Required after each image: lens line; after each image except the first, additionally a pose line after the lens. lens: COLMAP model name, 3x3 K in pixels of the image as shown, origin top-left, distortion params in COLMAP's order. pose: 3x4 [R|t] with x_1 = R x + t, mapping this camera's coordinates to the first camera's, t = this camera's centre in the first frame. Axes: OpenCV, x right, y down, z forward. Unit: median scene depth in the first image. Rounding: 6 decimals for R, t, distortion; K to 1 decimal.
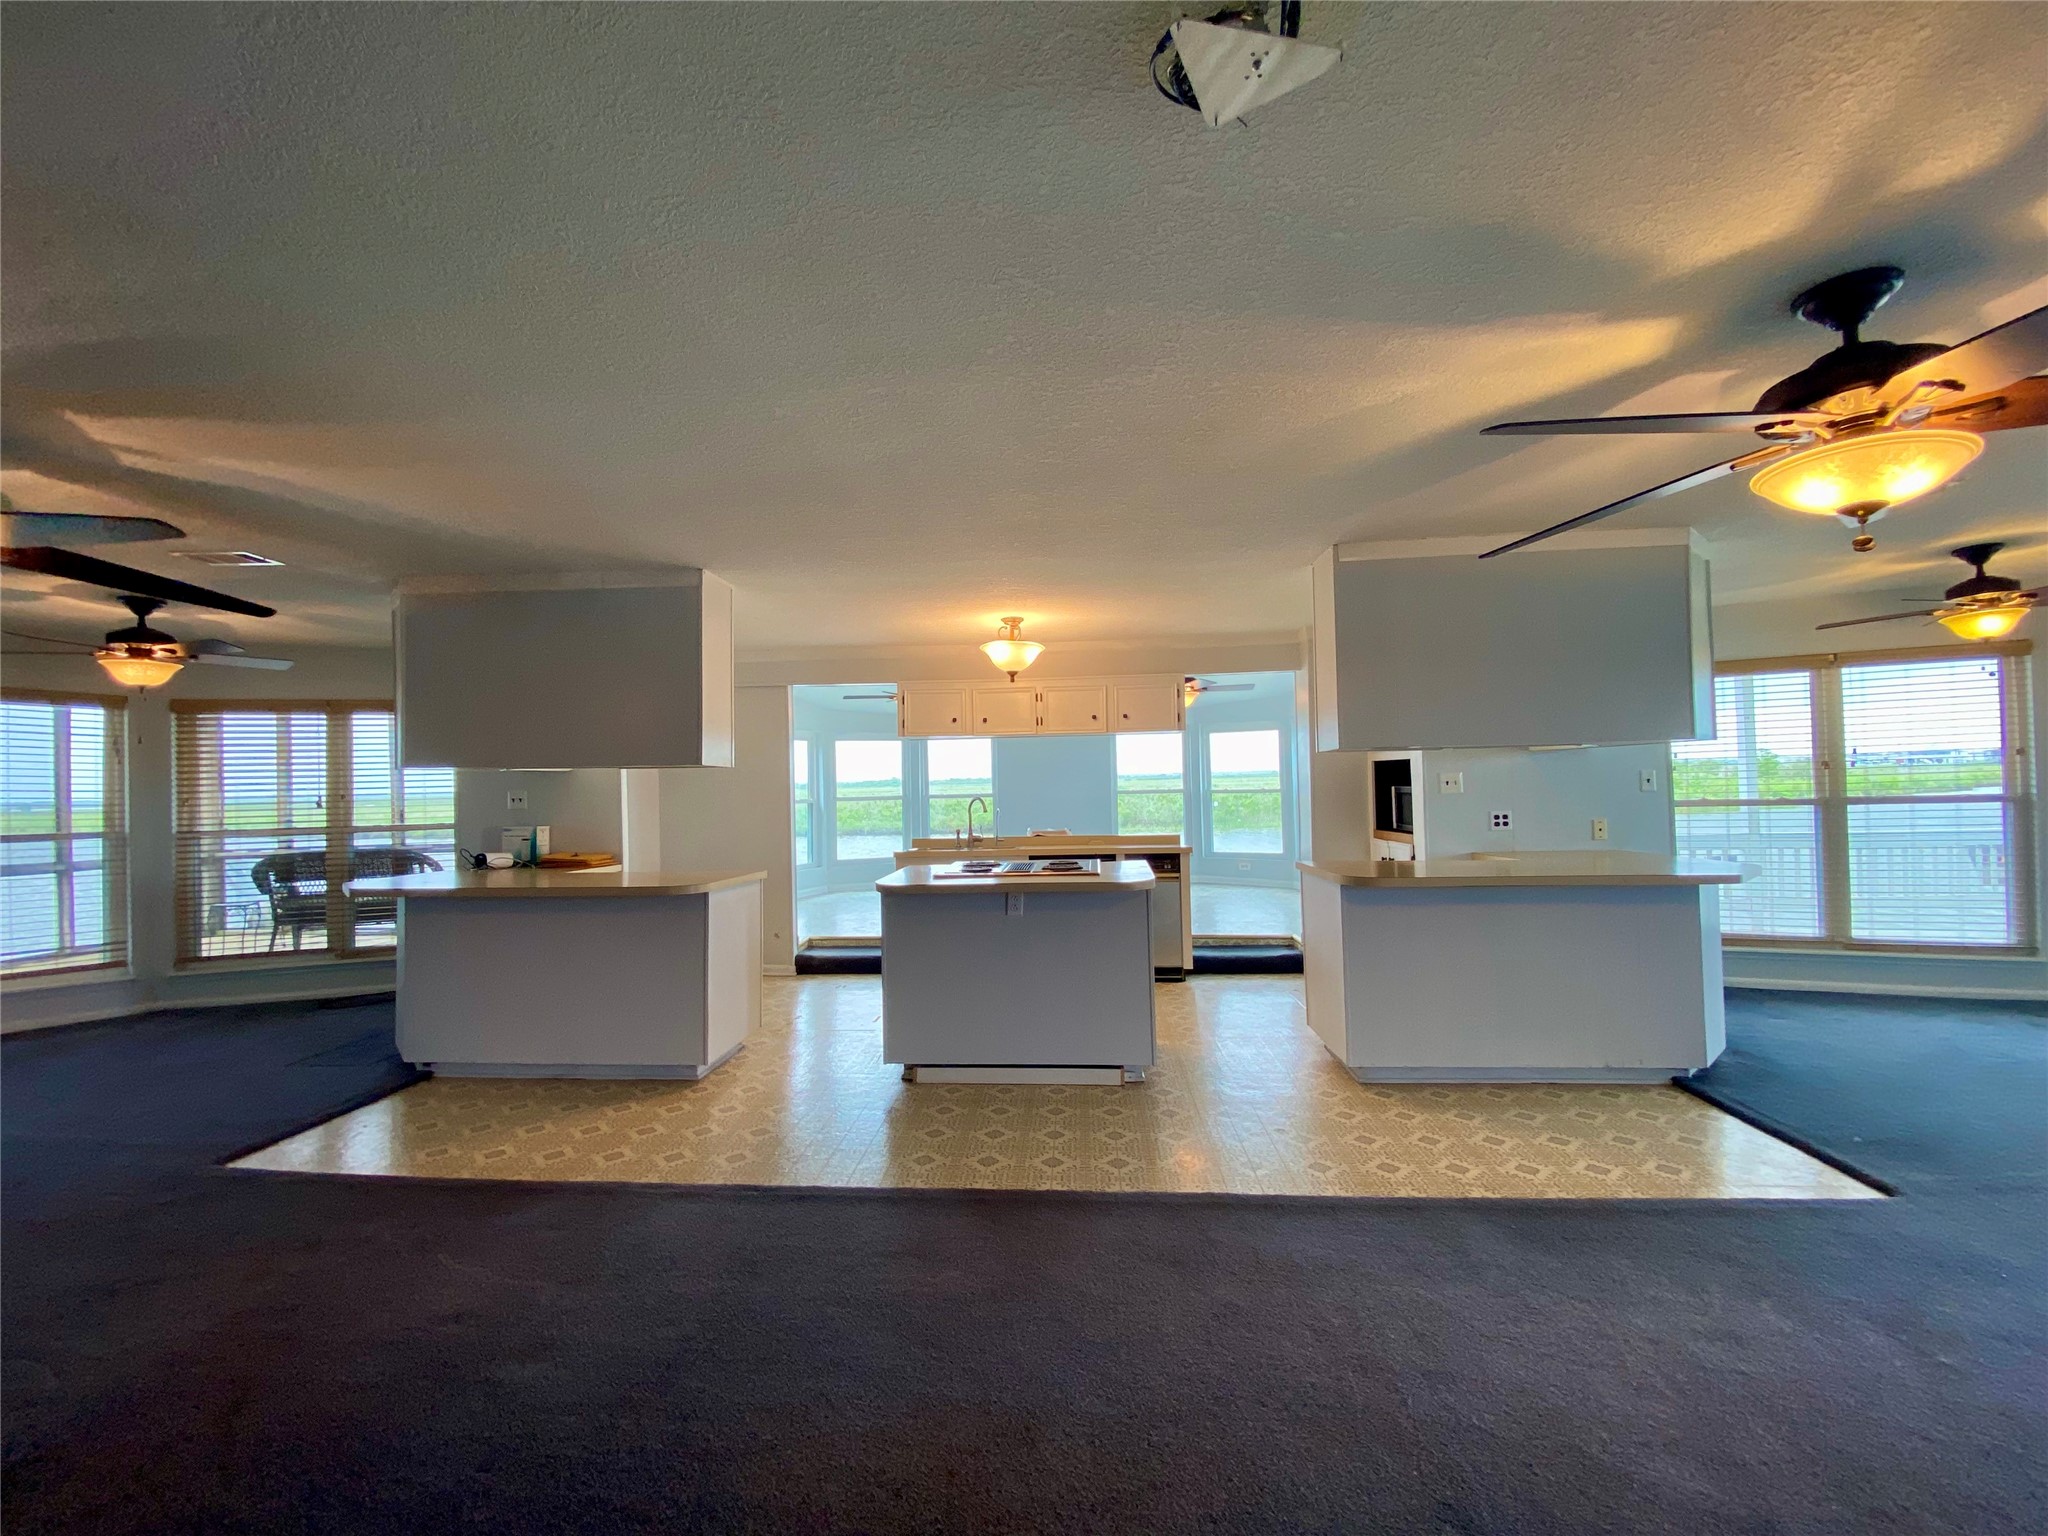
lens RADIAL K [[845.7, 0, 1014.2], [0, 845.7, 753.8], [0, 0, 1]] dist [0.031695, -0.036094]
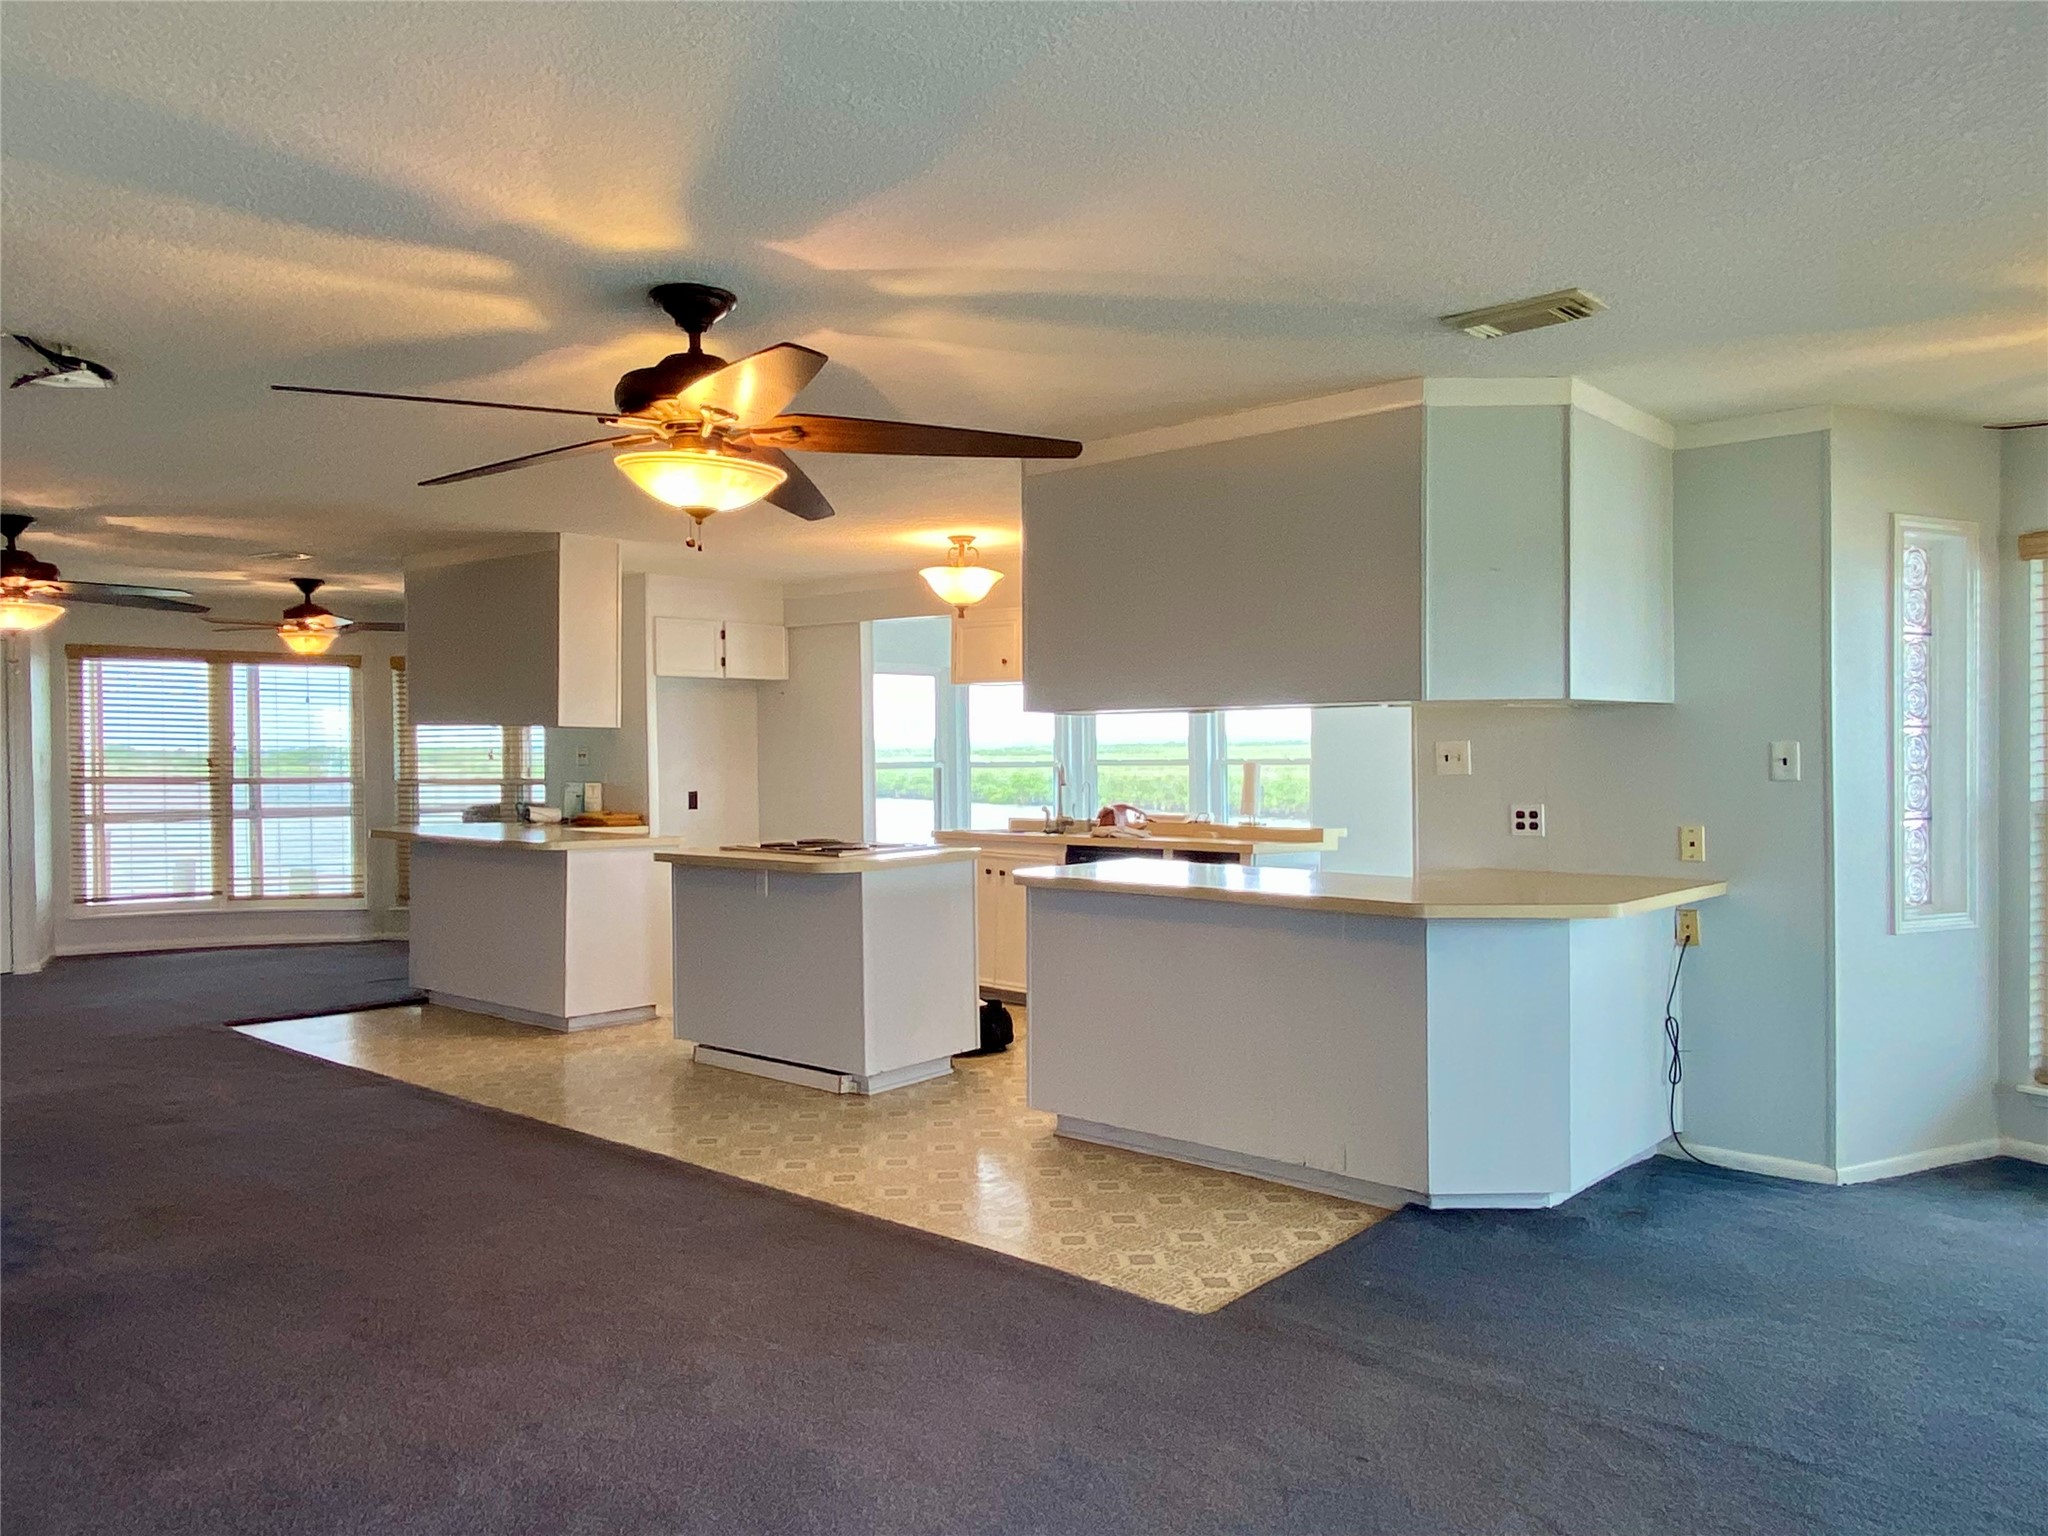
lens RADIAL K [[1468.1, 0, 1026.7], [0, 1468.1, 779.0], [0, 0, 1]] dist [0.079047, -0.110876]
pose [[0.804493, 0.028454, -0.593281, 0.916810], [0.012160, 0.997853, 0.064348, -0.025312], [0.593838, -0.058982, 0.802420, -0.078229]]
